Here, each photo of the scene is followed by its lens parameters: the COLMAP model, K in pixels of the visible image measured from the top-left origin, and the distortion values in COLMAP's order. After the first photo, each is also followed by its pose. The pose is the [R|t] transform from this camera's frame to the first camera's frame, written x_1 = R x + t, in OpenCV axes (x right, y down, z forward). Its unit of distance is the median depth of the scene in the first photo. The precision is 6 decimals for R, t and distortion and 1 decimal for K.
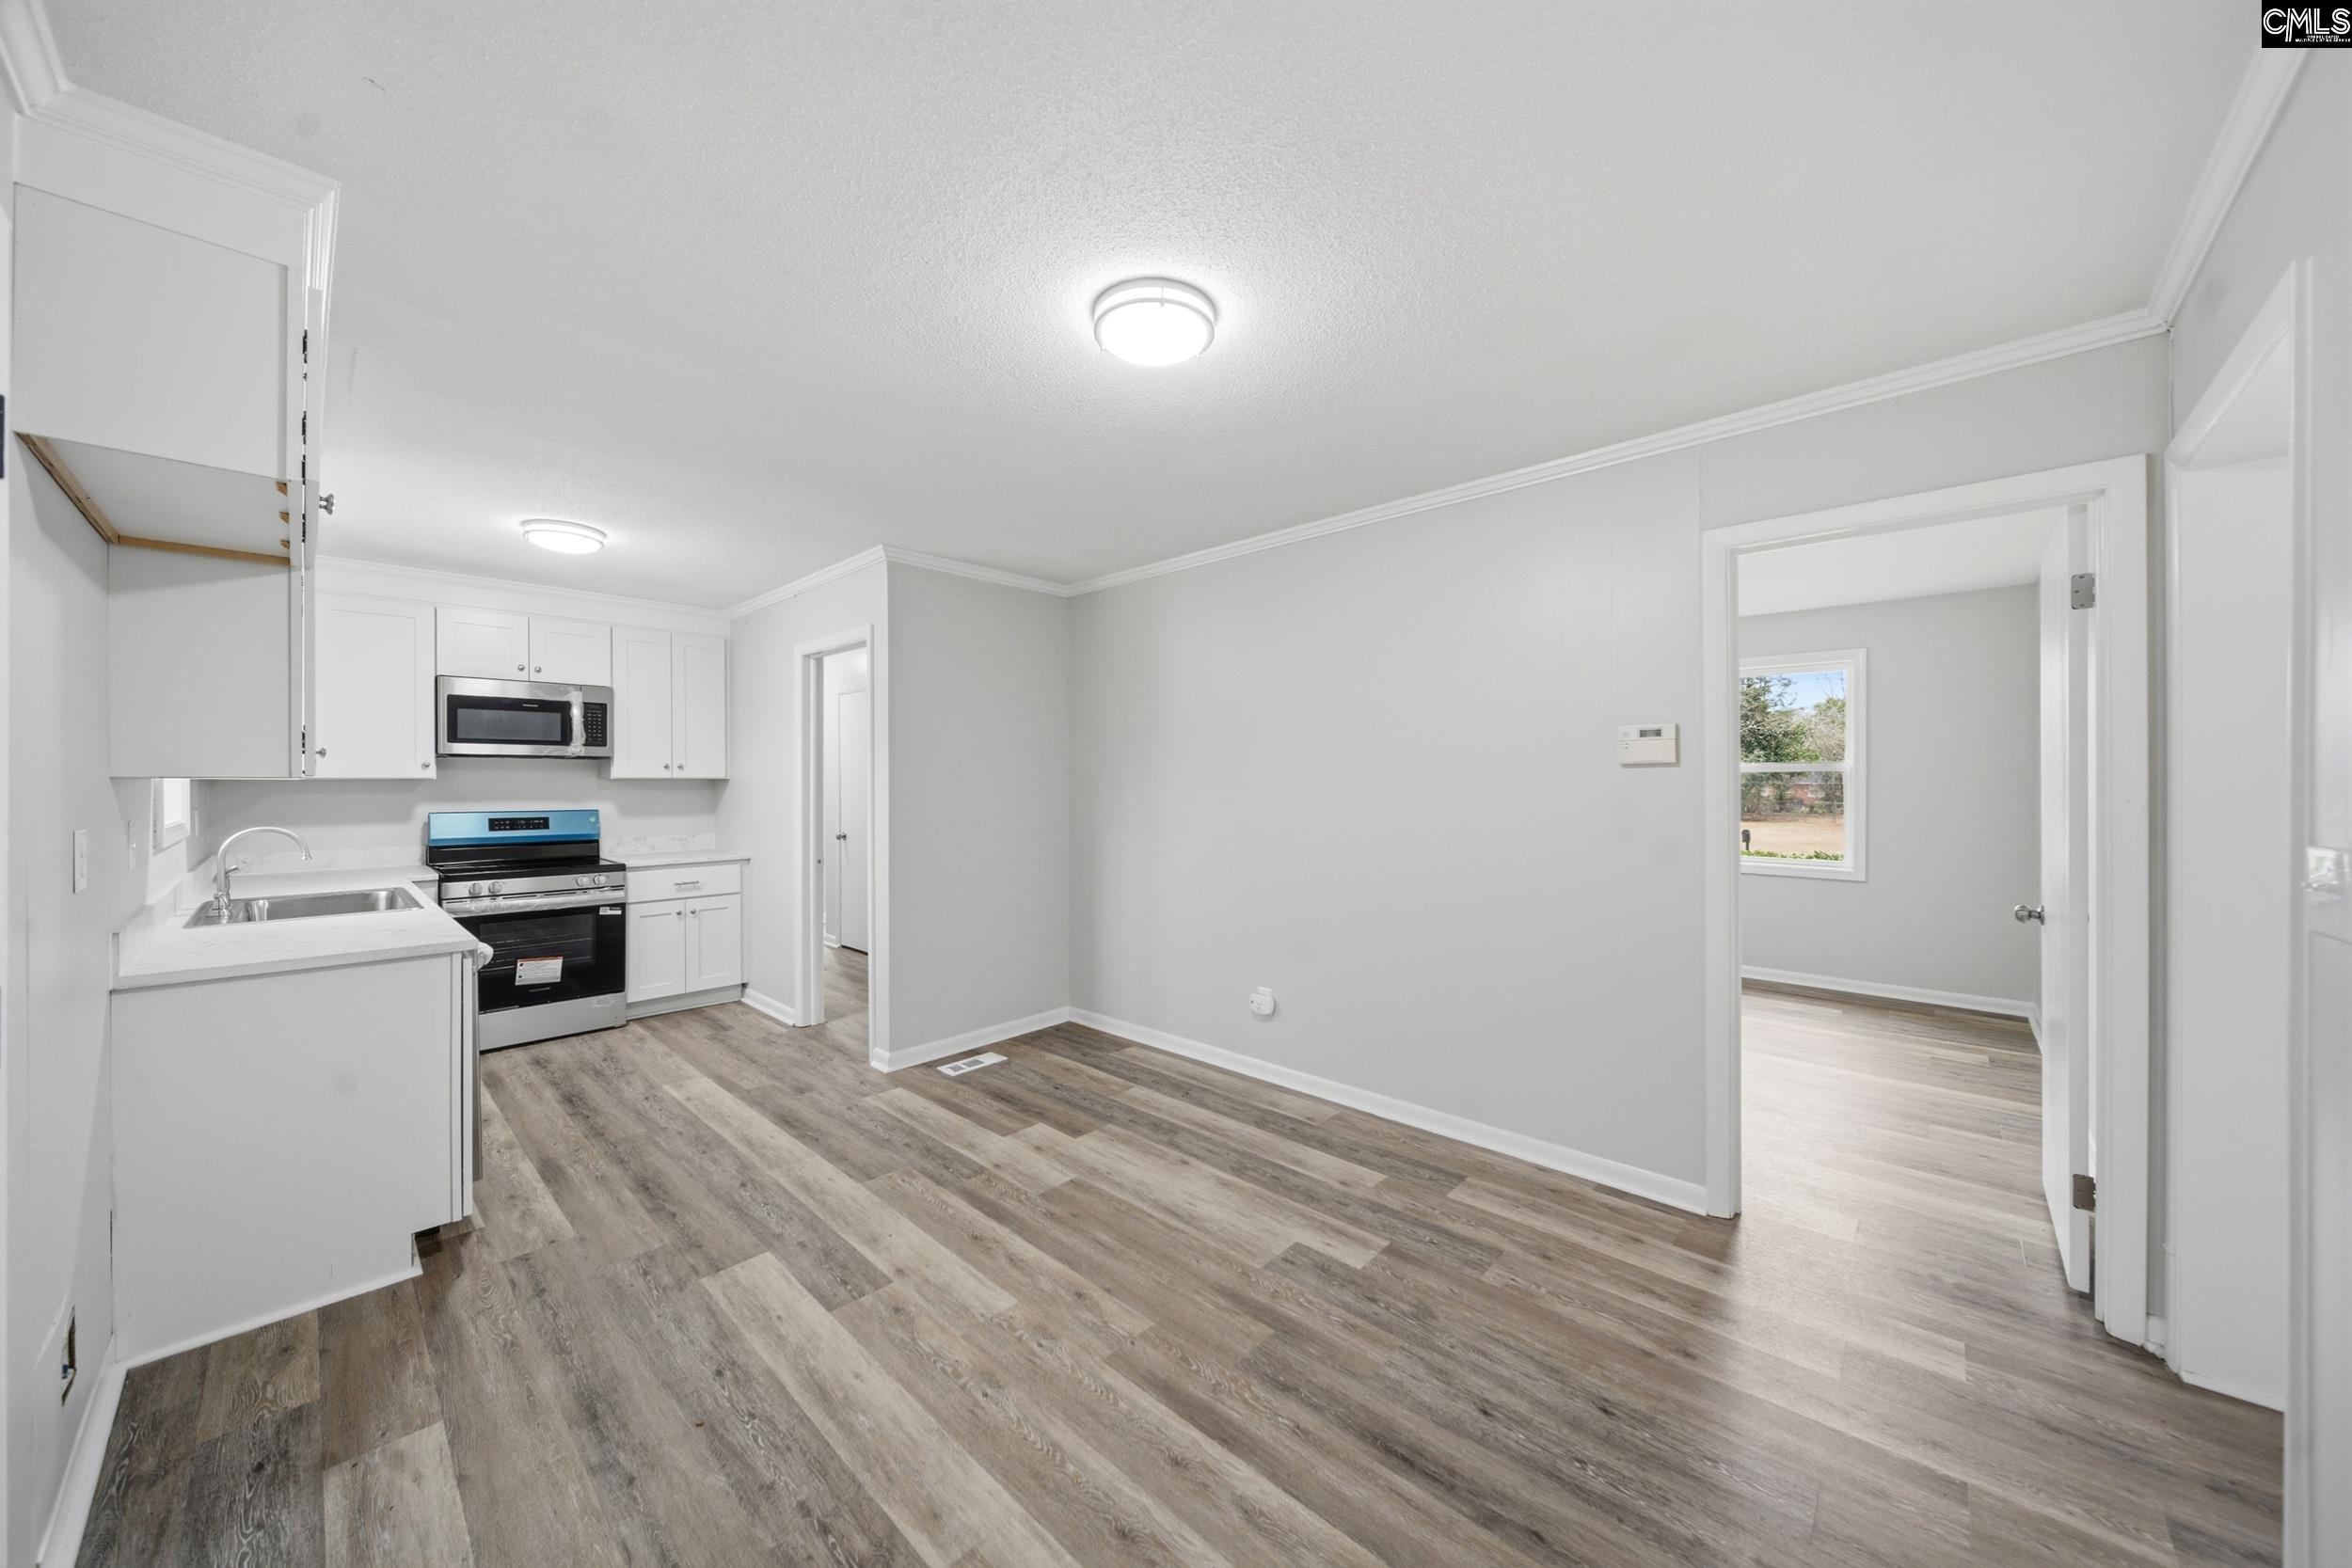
lens RADIAL K [[823.0, 0, 1180.9], [0, 823.0, 780.6], [0, 0, 1]] dist [0.000888, -0.002380]
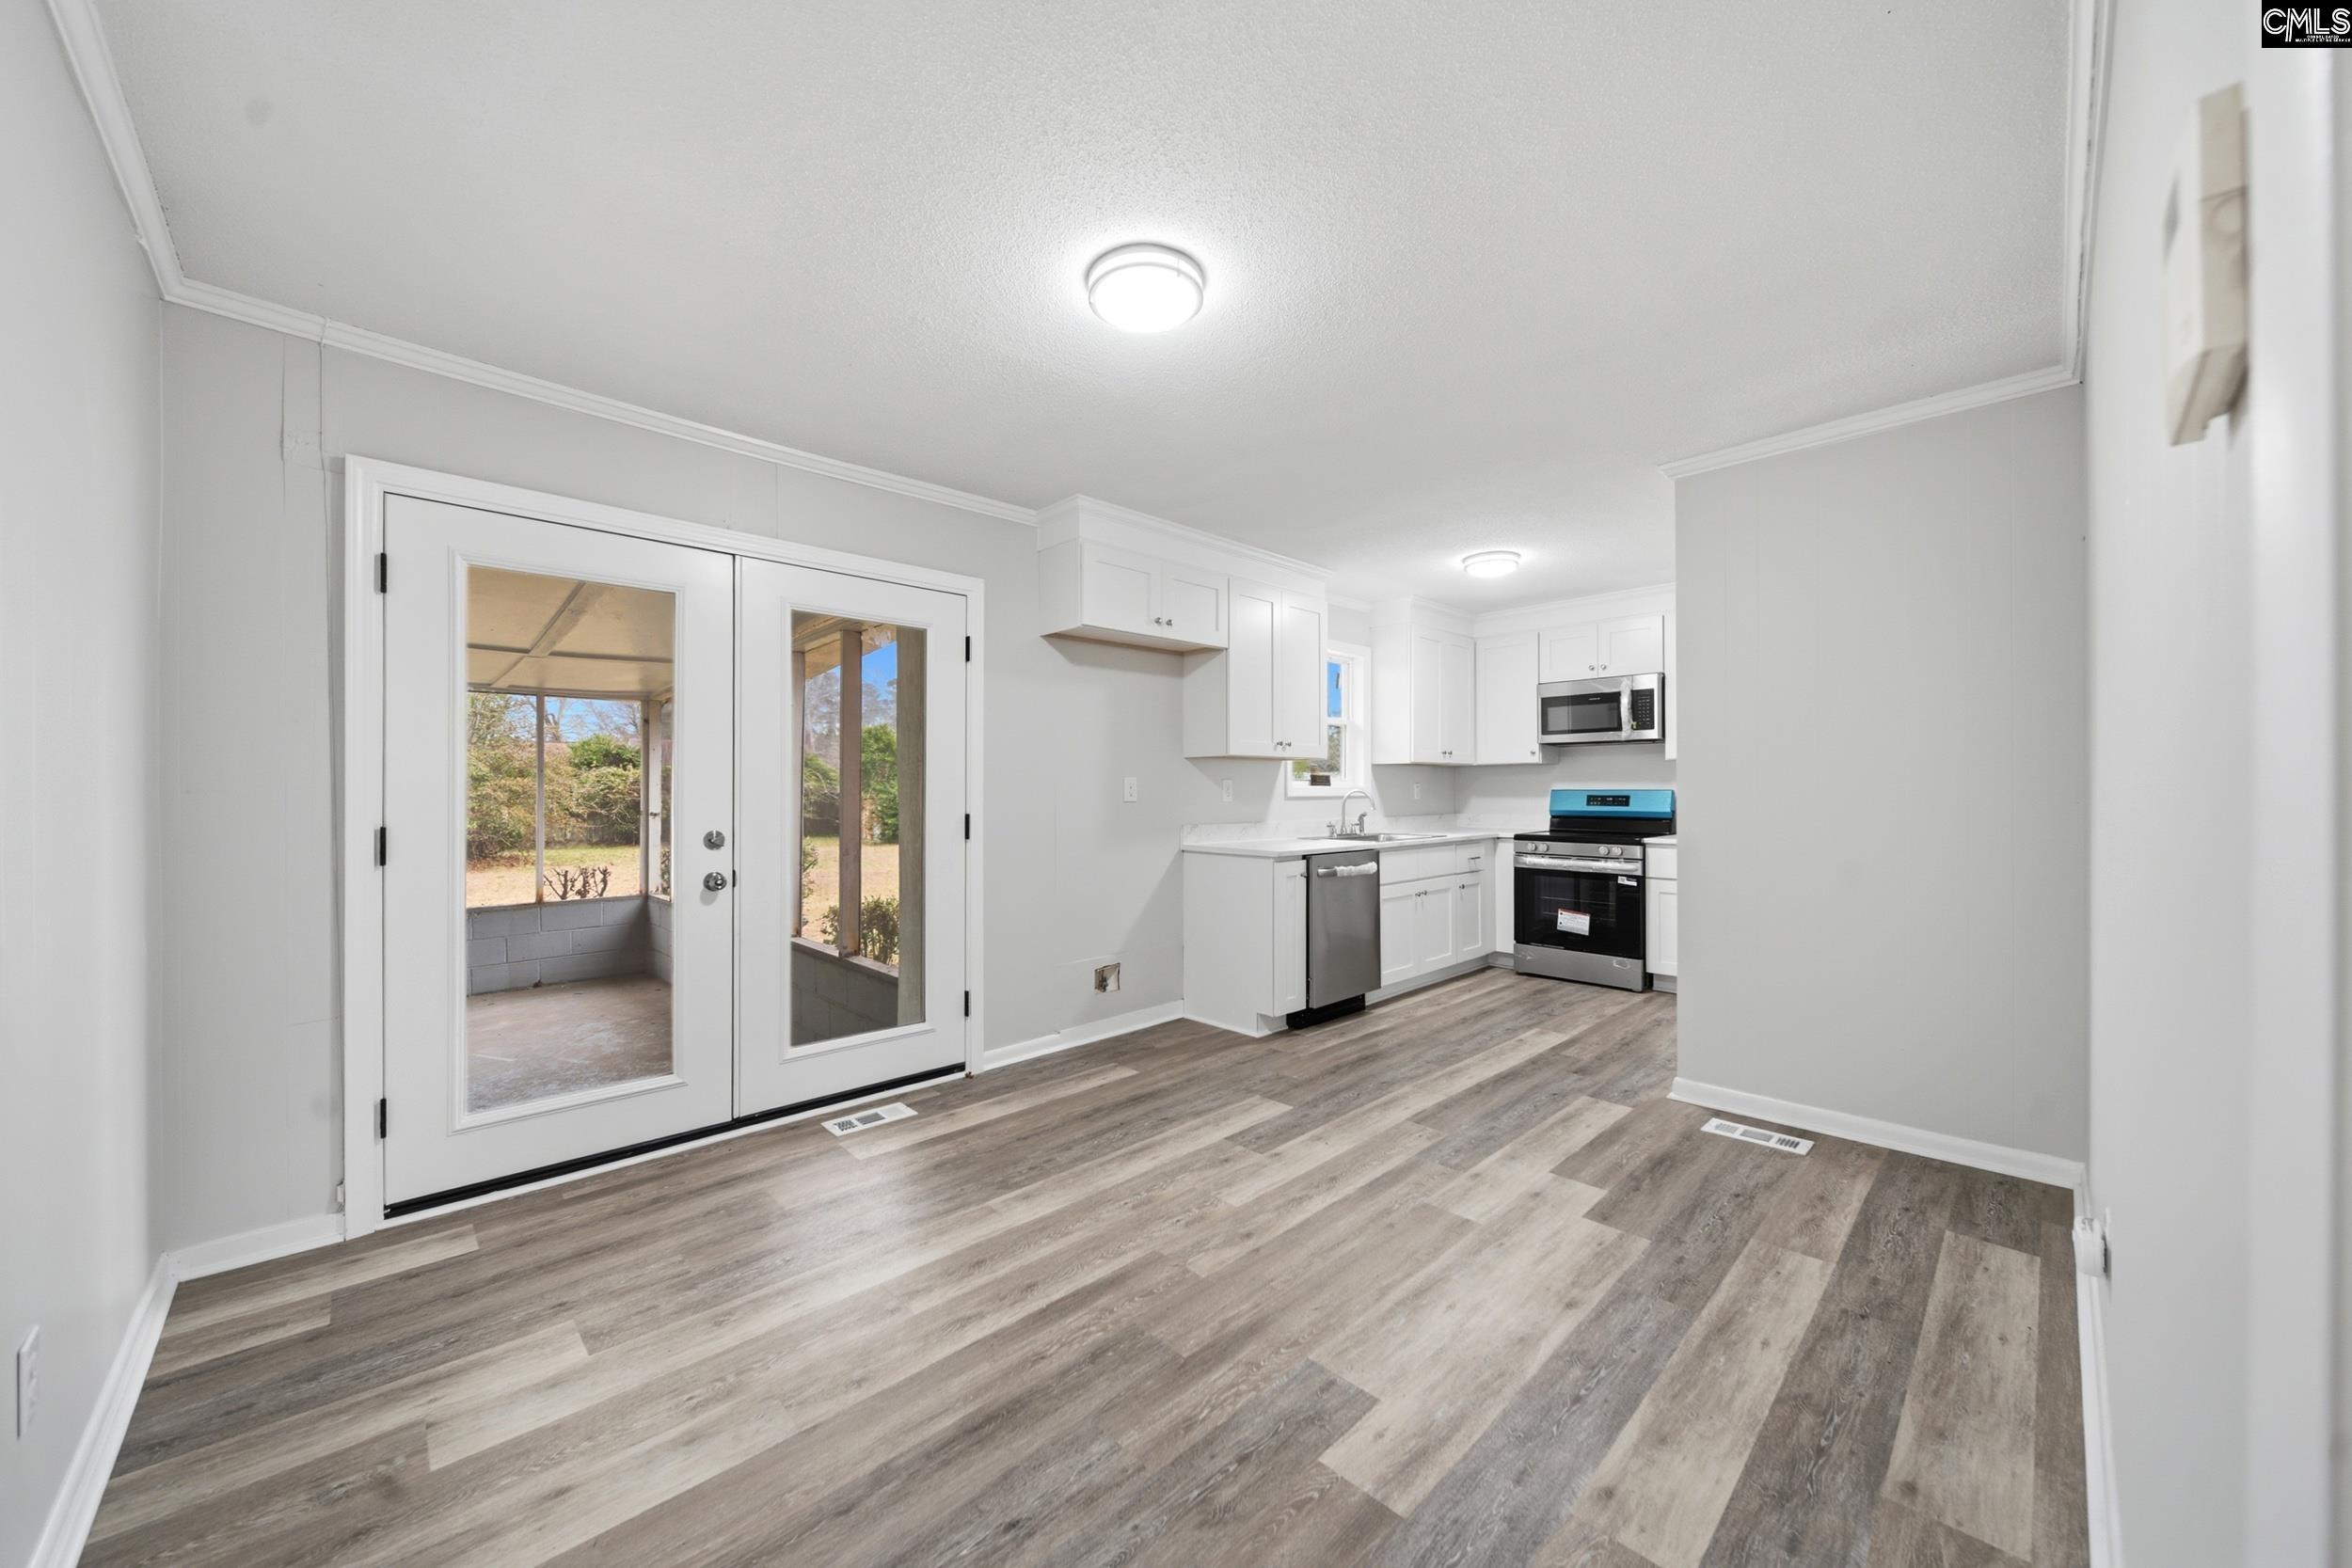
lens RADIAL K [[845.1, 0, 1176.0], [0, 845.1, 784.0], [0, 0, 1]] dist [-0.000753, -0.000083]
pose [[-0.058572, -0.004286, -0.998274, 0.590151], [0.002362, 0.999987, -0.004432, 0.044811], [0.998280, -0.002618, -0.058561, 0.618577]]
